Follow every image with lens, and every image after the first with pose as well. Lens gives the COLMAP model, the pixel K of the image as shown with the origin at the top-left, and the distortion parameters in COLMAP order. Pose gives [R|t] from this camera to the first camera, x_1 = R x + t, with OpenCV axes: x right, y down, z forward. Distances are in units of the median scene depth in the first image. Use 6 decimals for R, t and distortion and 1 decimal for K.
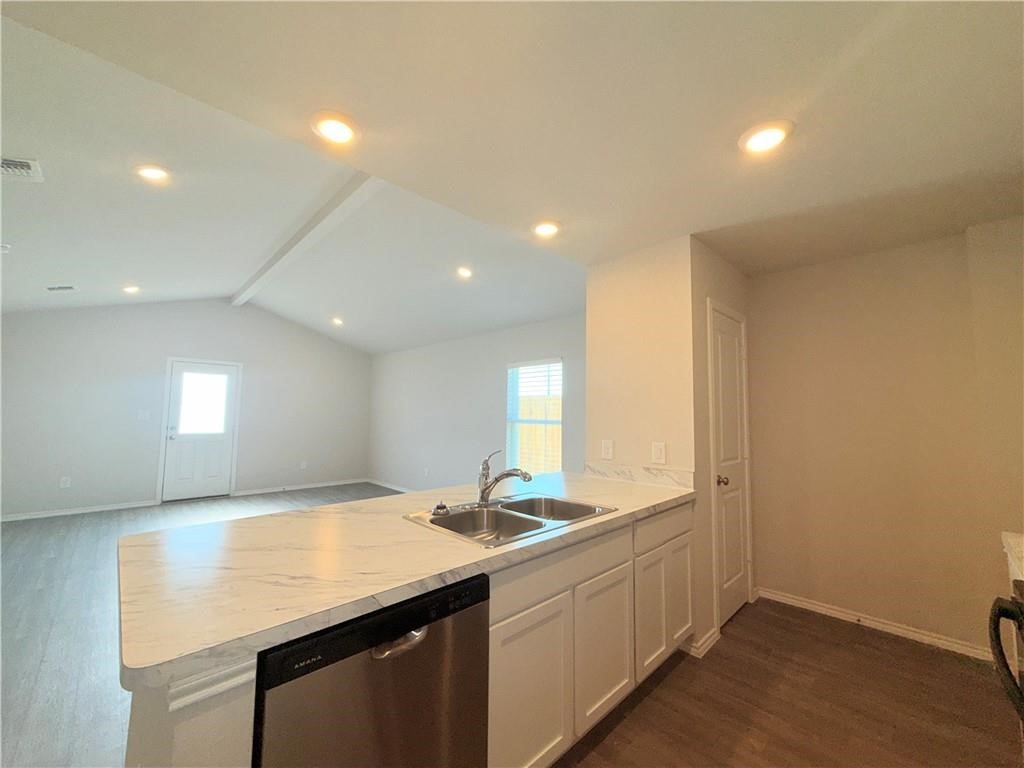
lens RADIAL K [[406.7, 0, 509.7], [0, 406.7, 382.2], [0, 0, 1]] dist [-0.002582, 0.000963]
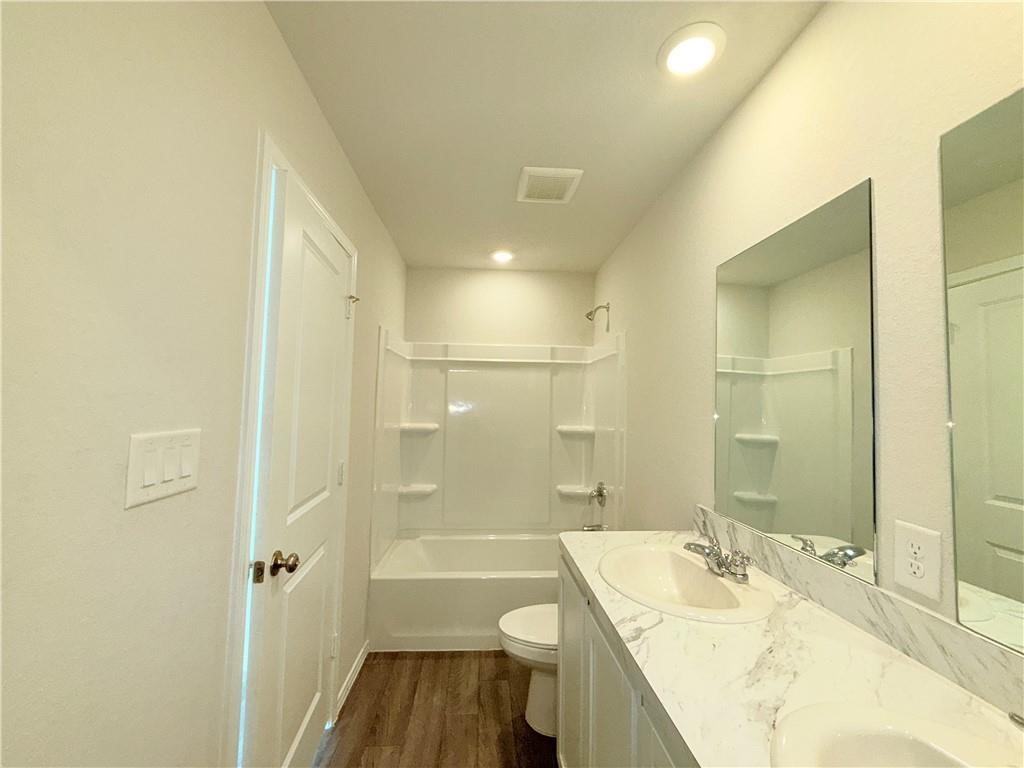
lens RADIAL K [[406.7, 0, 507.0], [0, 406.7, 383.5], [0, 0, 1]] dist [-0.002582, 0.000963]
pose [[-0.650558, -0.066675, -0.756524, 0.064624], [0.031850, 0.992867, -0.114894, 0.016407], [0.758788, -0.098841, -0.643794, 0.302808]]
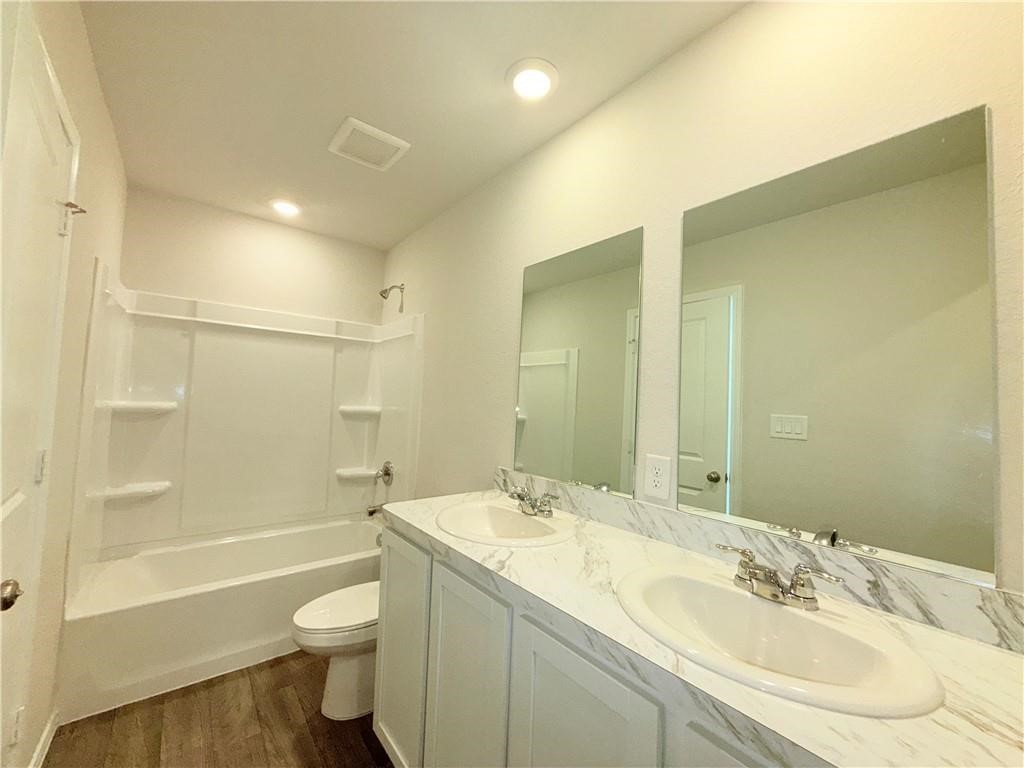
lens RADIAL K [[406.7, 0, 509.1], [0, 406.7, 383.1], [0, 0, 1]] dist [-0.002582, 0.000963]
pose [[-0.097854, -0.062498, -0.993236, 0.098006], [0.038261, 0.997052, -0.066507, 0.027587], [0.994465, -0.044511, -0.095174, 0.248941]]
